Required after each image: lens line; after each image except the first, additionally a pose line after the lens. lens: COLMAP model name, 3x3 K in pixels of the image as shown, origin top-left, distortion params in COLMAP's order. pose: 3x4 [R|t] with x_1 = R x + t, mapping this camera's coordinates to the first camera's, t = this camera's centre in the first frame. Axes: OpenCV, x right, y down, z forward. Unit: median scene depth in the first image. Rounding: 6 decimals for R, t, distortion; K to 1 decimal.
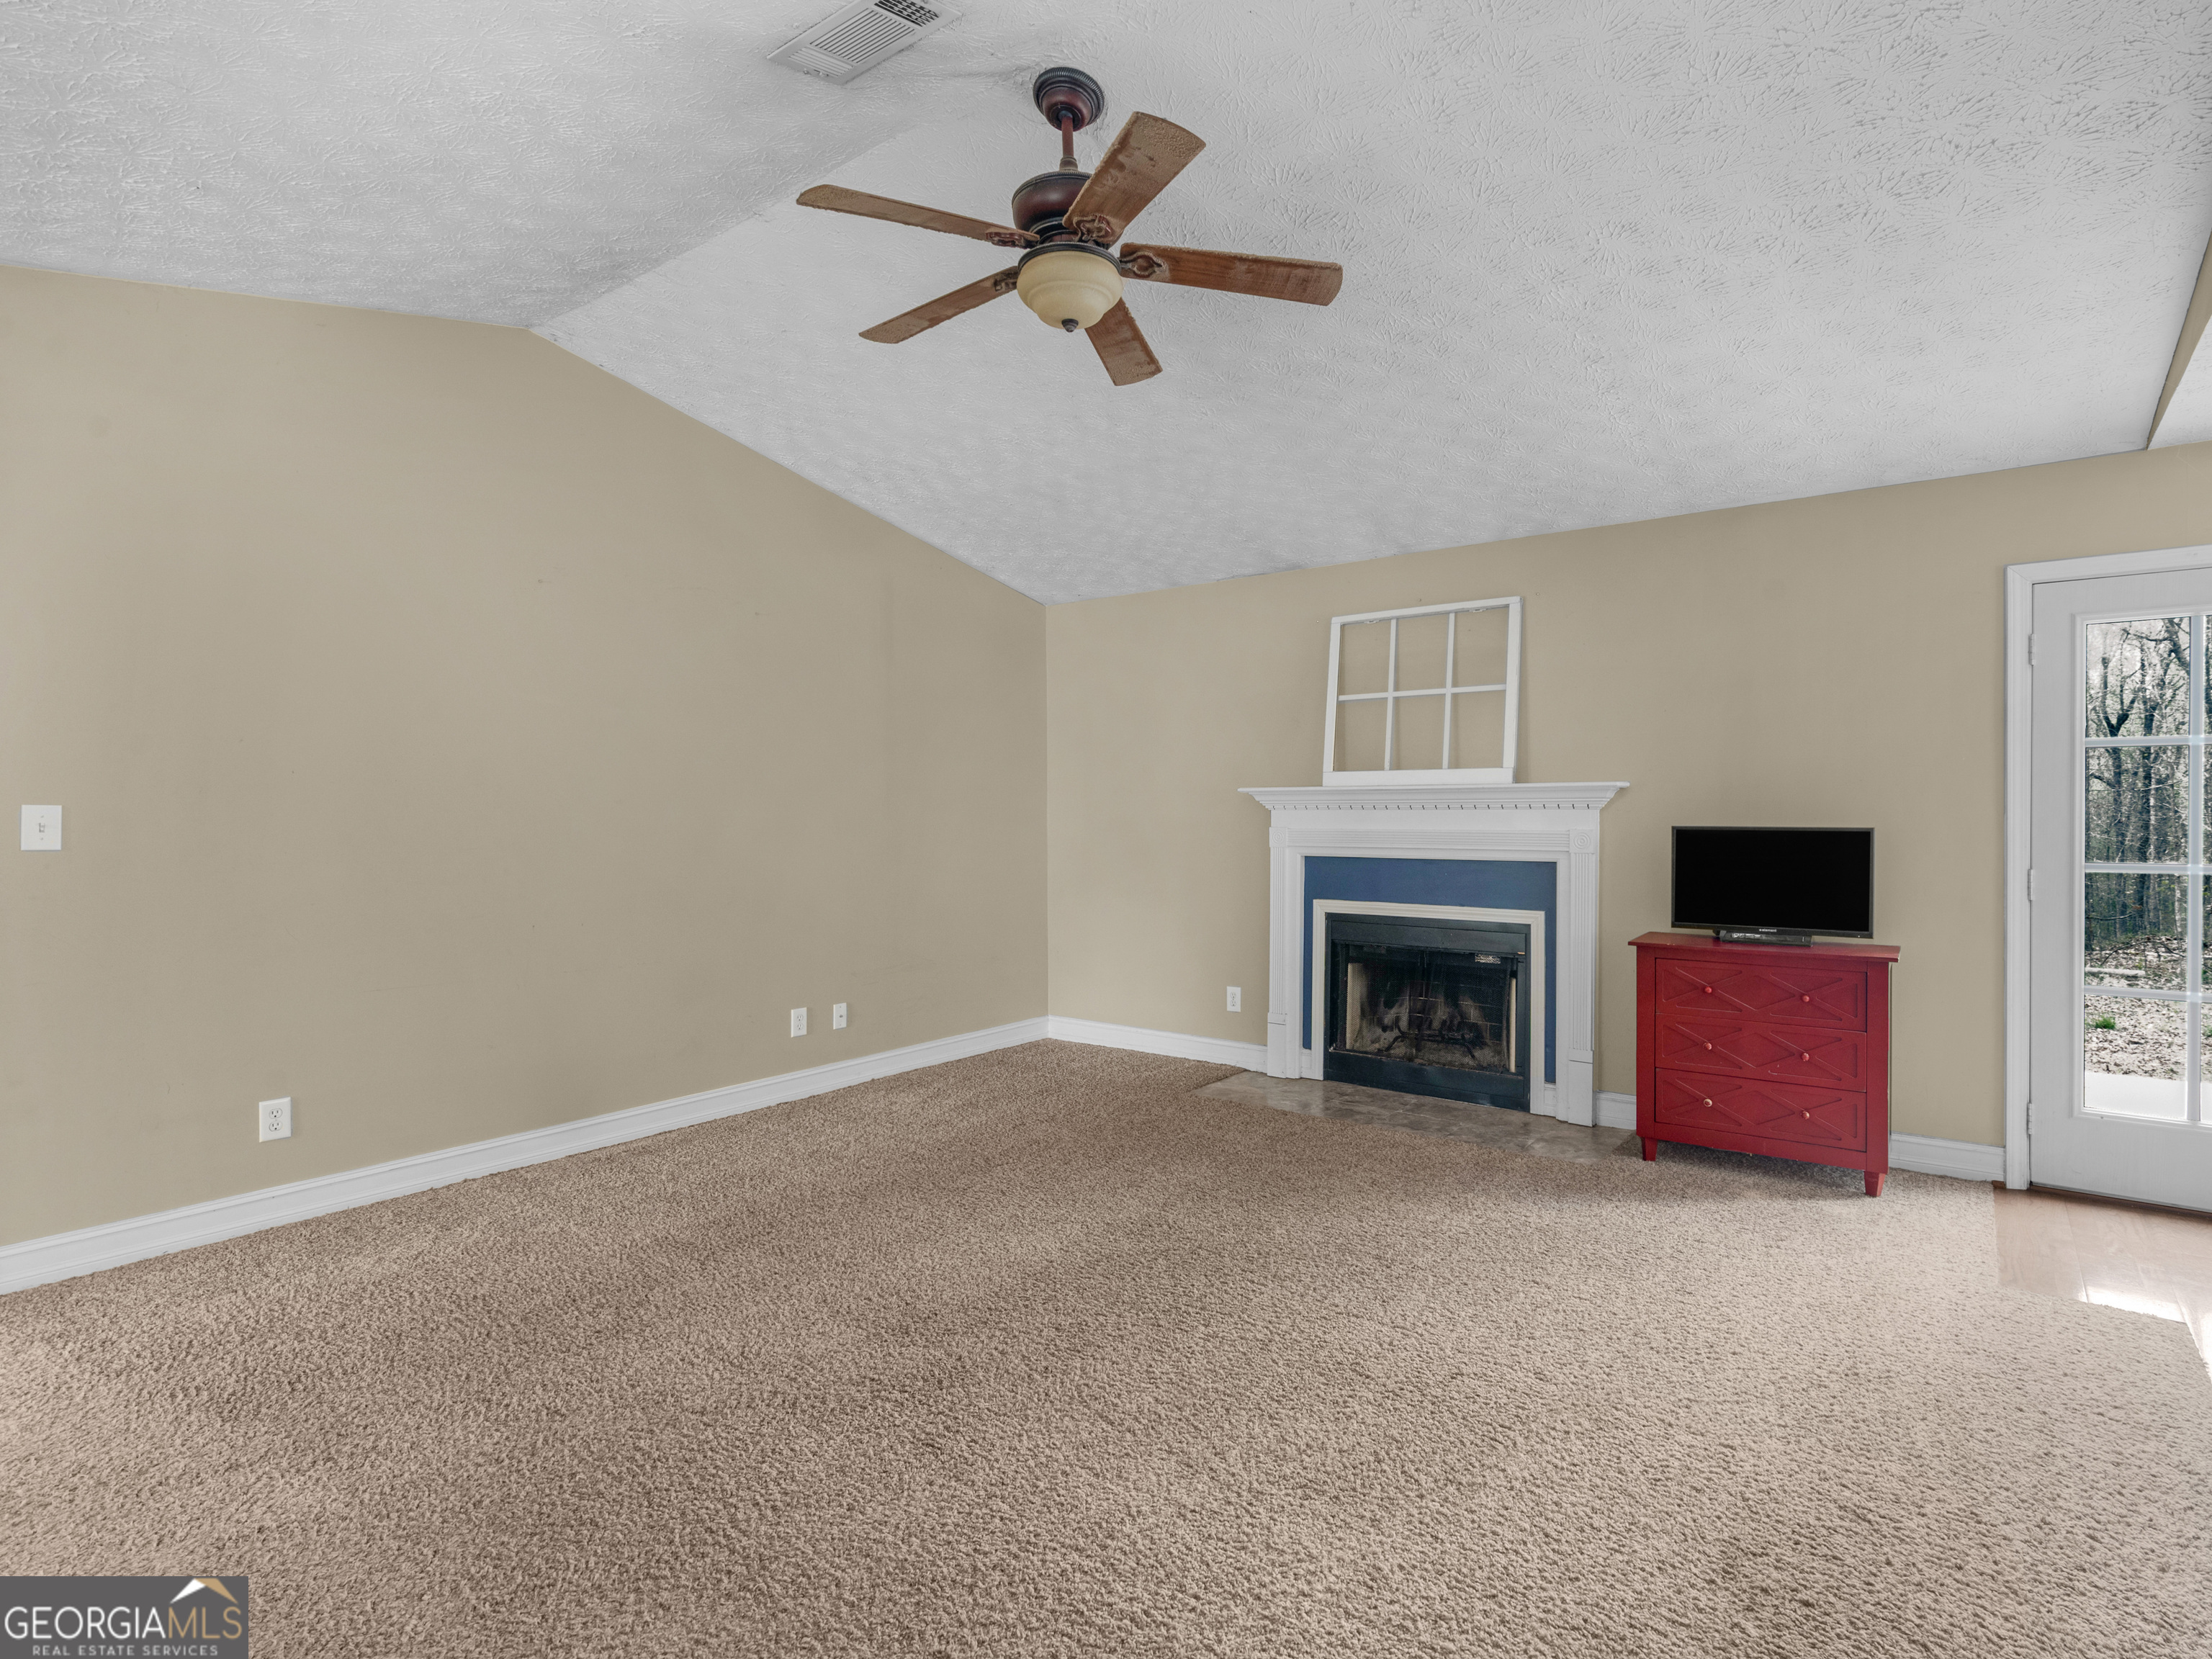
lens RADIAL K [[1140.2, 0, 1137.8], [0, 1140.2, 820.7], [0, 0, 1]] dist [-0.003013, 0.002506]
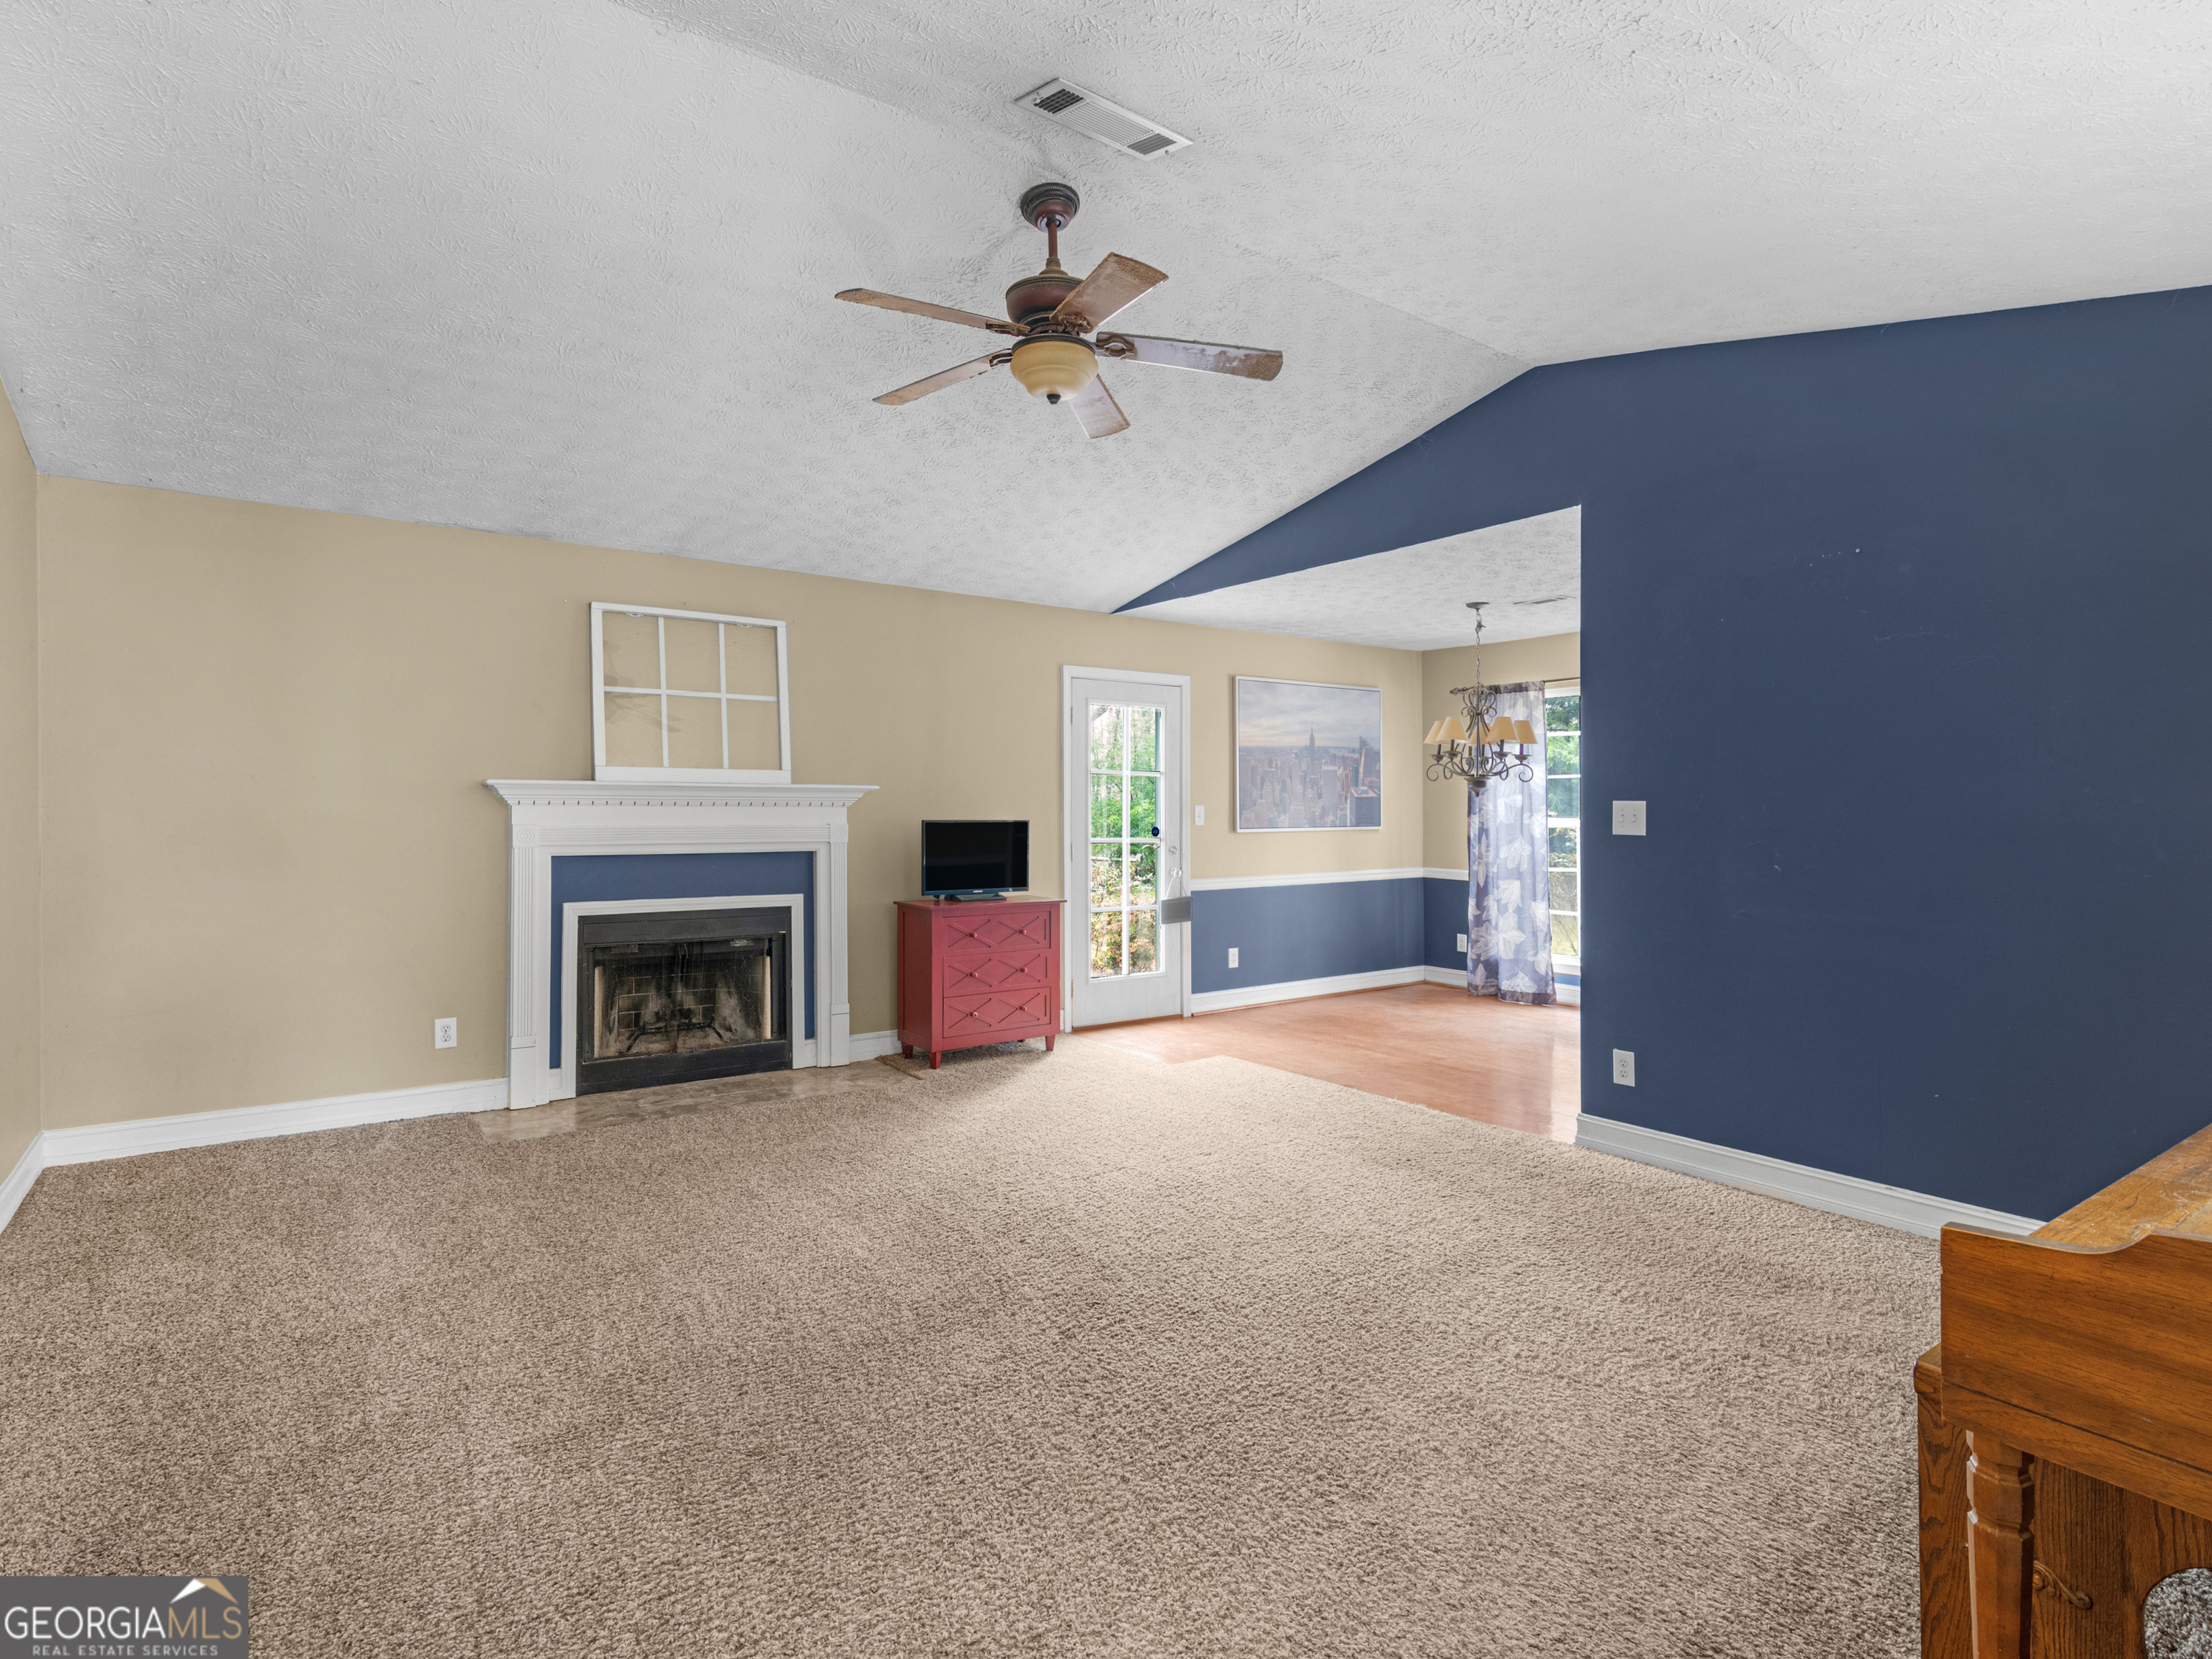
lens RADIAL K [[1140.2, 0, 1139.8], [0, 1140.2, 800.3], [0, 0, 1]] dist [-0.003013, 0.002506]
pose [[0.292583, 0.010997, 0.956177, -0.647582], [0.004618, 0.999906, -0.012913, 0.000083], [-0.956229, 0.008194, 0.292504, 0.315966]]
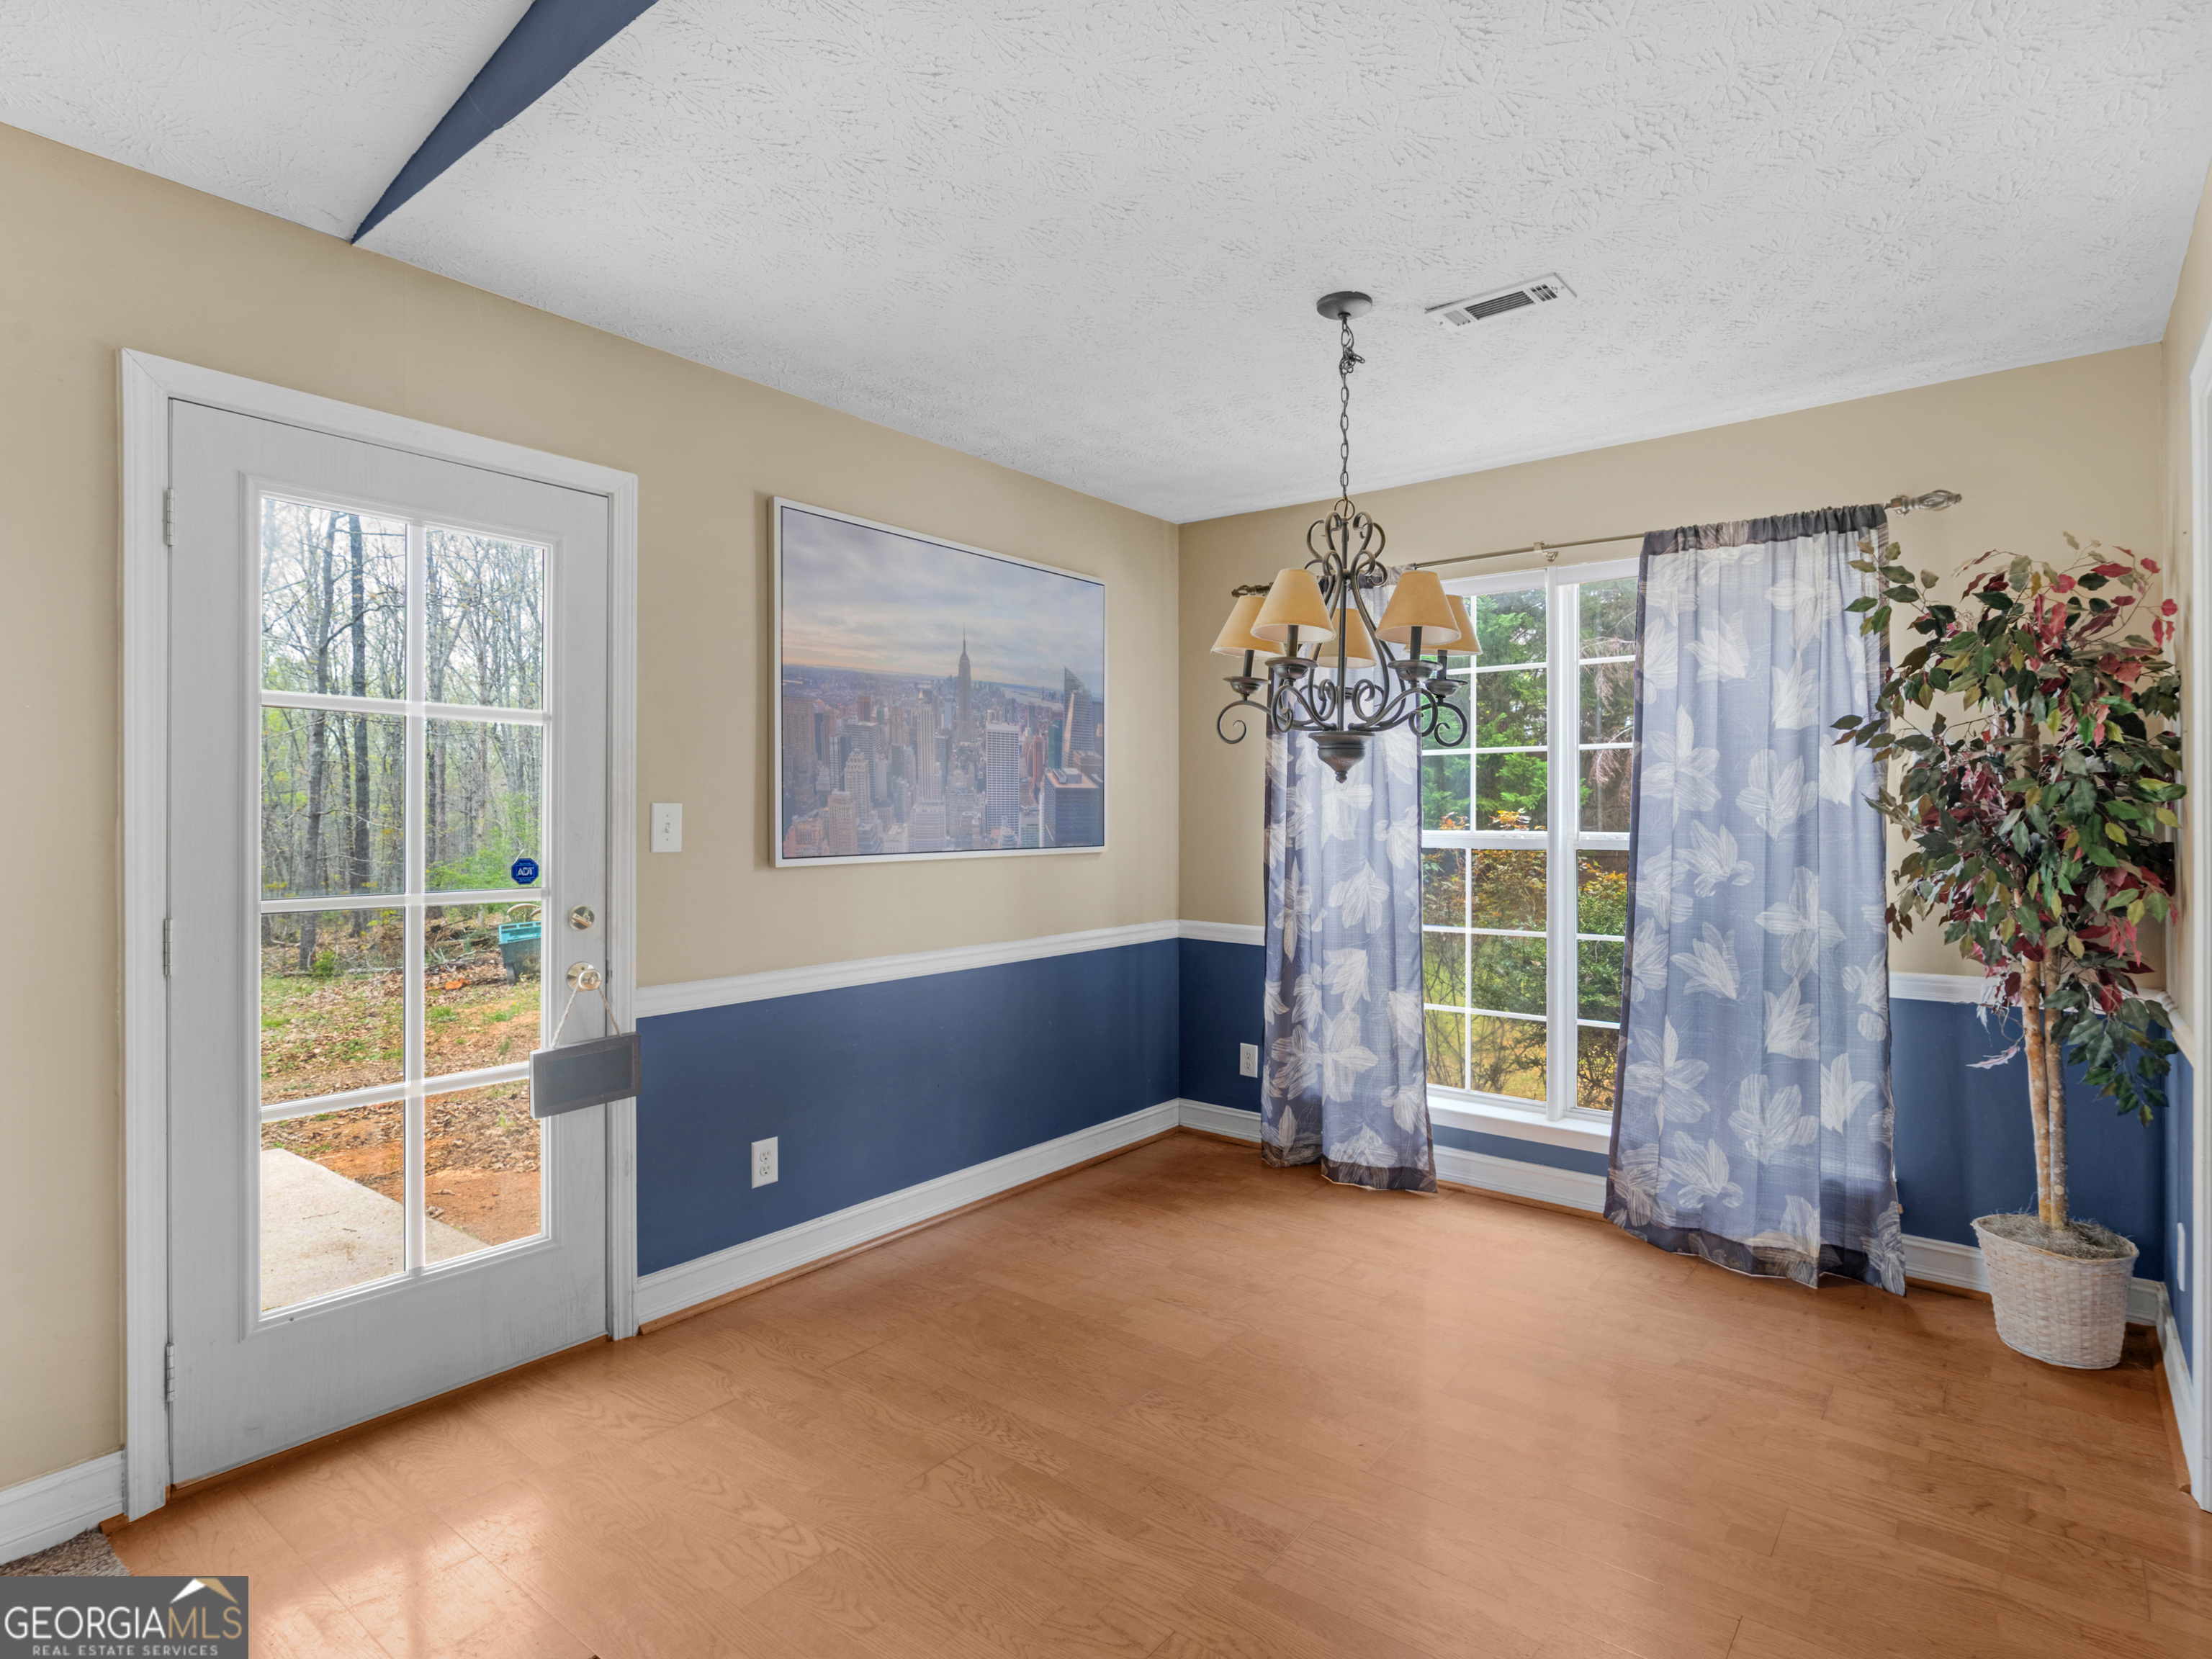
lens RADIAL K [[1140.2, 0, 1172.4], [0, 1140.2, 822.2], [0, 0, 1]] dist [-0.003013, 0.002506]
pose [[0.021515, -0.002487, 0.999765, 0.193236], [0.003879, 0.999990, 0.002404, -0.002003], [-0.999761, 0.003827, 0.021525, 0.397432]]
